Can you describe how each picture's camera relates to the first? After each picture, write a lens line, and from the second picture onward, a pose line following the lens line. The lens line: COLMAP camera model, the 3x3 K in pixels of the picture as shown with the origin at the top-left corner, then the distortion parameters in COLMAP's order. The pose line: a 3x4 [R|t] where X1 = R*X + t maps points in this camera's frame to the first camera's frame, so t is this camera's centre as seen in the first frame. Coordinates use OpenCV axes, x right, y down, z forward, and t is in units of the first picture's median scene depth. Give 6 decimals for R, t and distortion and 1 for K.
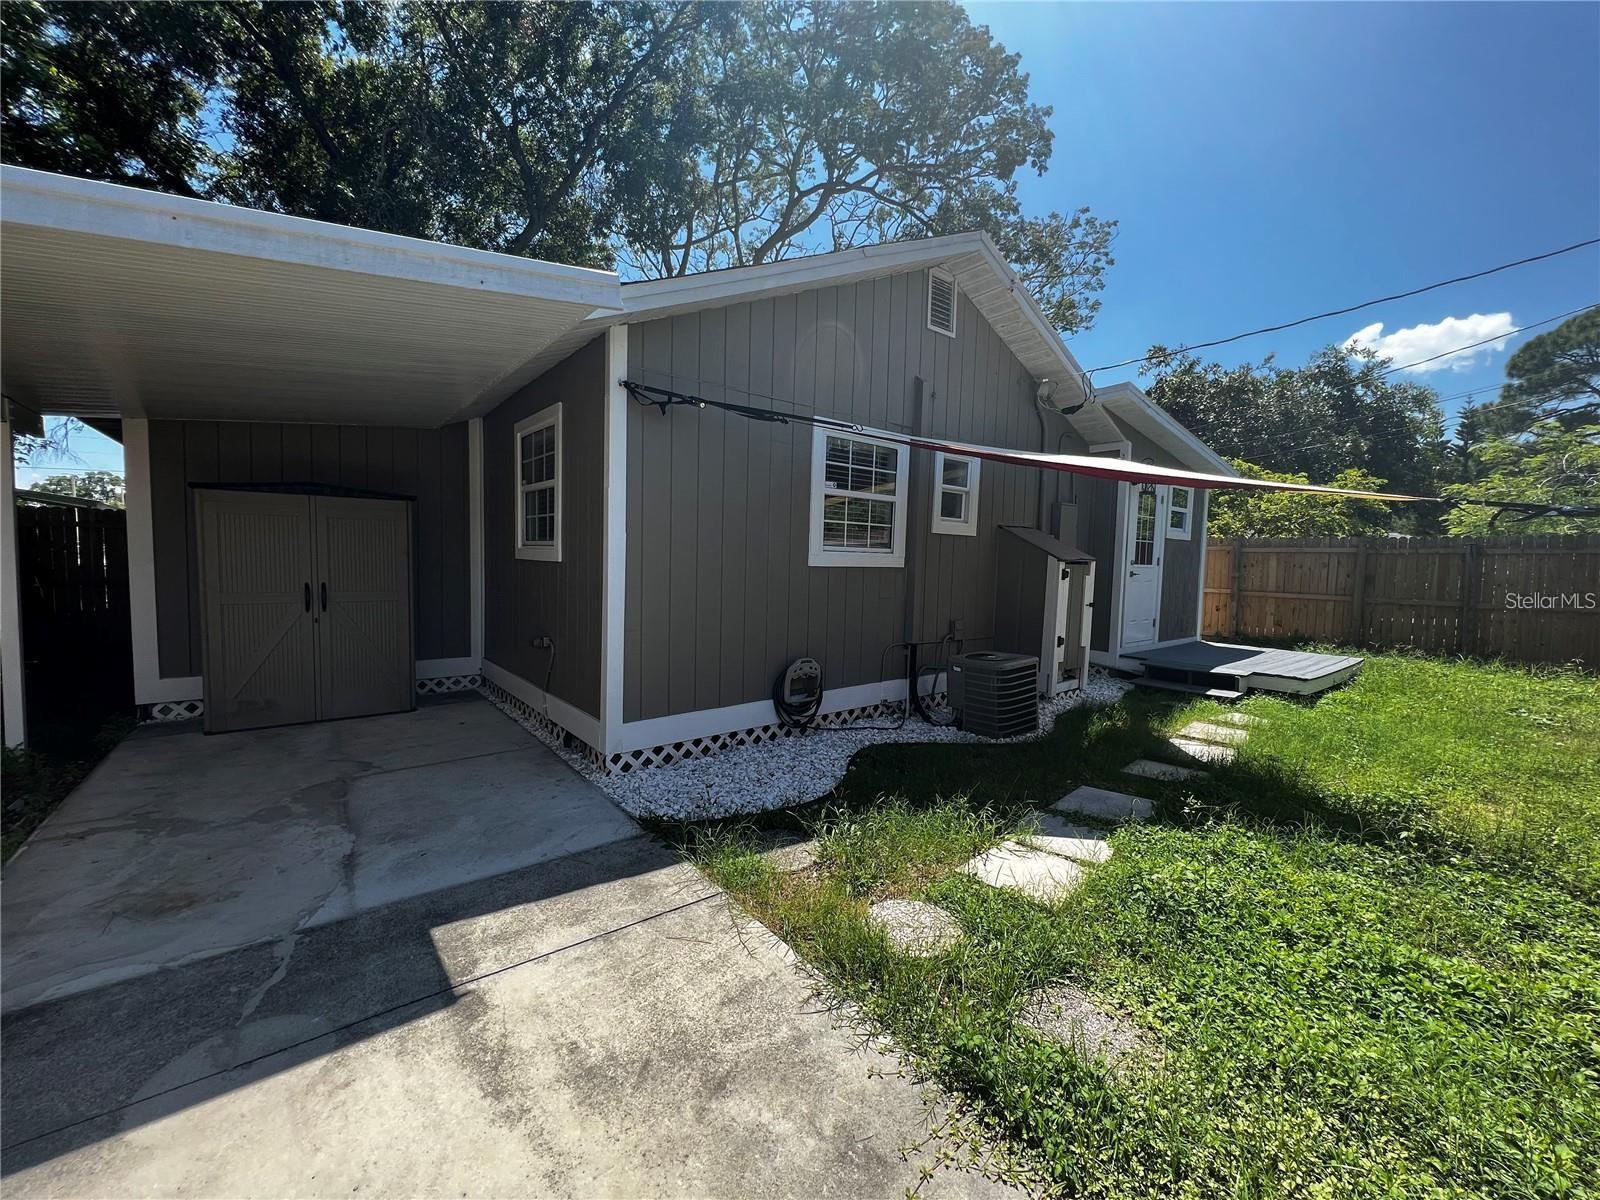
lens RADIAL K [[638.4, 0, 800.0], [0, 638.4, 600.0], [0, 0, 1]] dist [-0.000674, -0.000295]
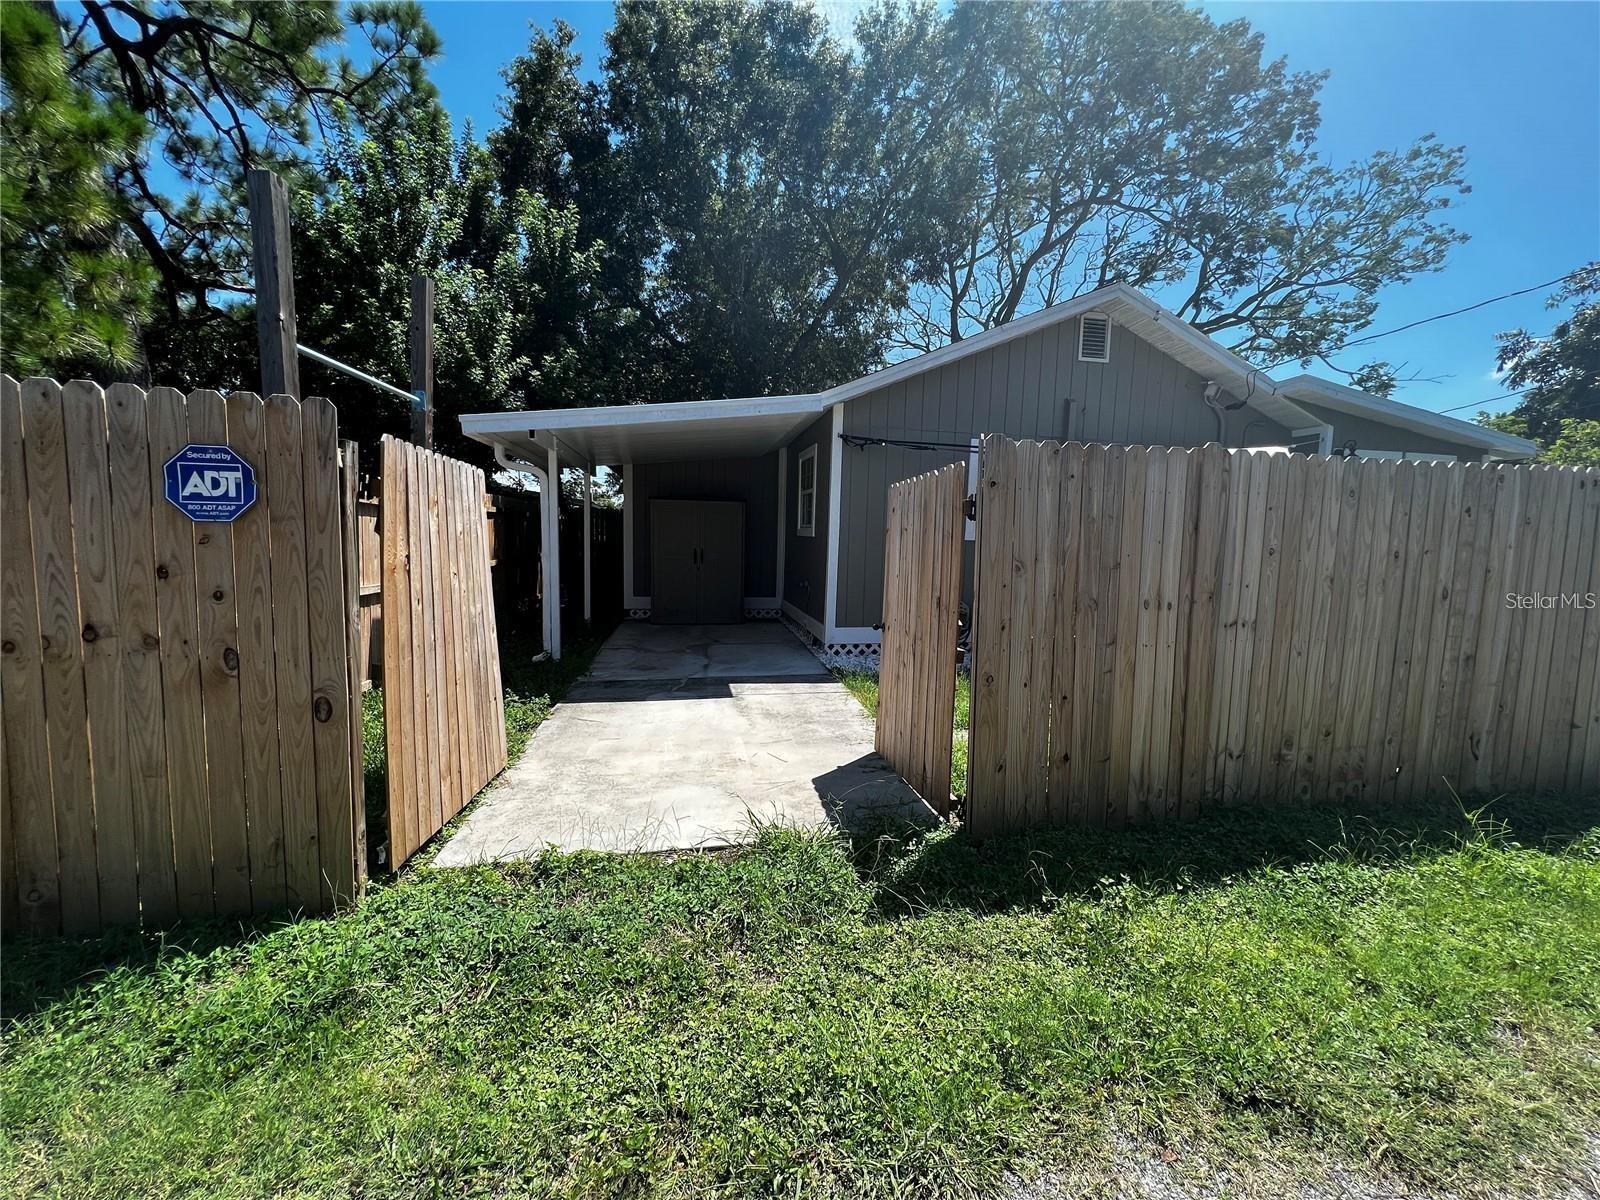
lens RADIAL K [[640.0, 0, 800.0], [0, 640.0, 600.0], [0, 0, 1]] dist [-0.012466, -0.000091]
pose [[0.879570, 0.047303, -0.473413, 0.391480], [-0.033735, 0.998741, 0.037115, 0.044913], [0.474573, -0.016675, 0.880058, -0.504270]]
